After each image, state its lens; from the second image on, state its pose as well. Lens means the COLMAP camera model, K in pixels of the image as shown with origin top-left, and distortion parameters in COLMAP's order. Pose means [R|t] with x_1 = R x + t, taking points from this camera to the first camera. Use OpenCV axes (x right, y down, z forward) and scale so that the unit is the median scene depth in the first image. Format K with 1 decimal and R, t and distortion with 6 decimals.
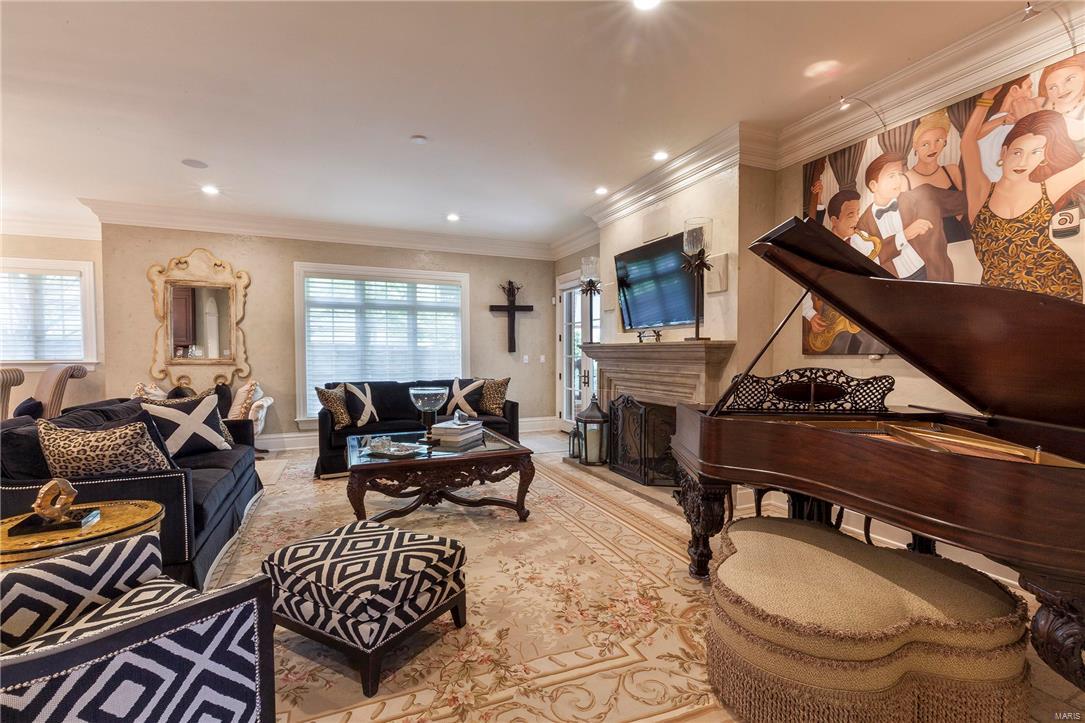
lens RADIAL K [[500.4, 0, 545.5], [0, 500.4, 363.8], [0, 0, 1]] dist [-0.003698, 0.000246]
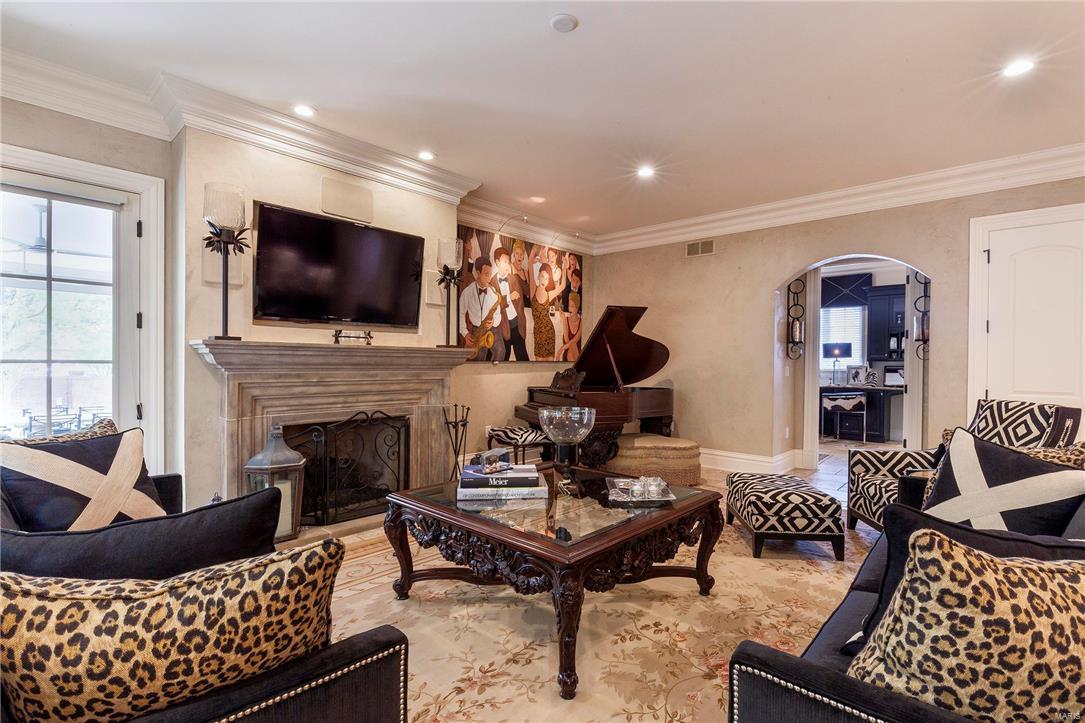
lens RADIAL K [[504.5, 0, 552.2], [0, 504.5, 363.5], [0, 0, 1]] dist [-0.000003, 0.000002]
pose [[-0.433069, -0.007537, 0.901329, -1.003721], [0.009401, 0.999873, 0.012878, -0.030291], [-0.901312, 0.014051, -0.432943, 1.602656]]
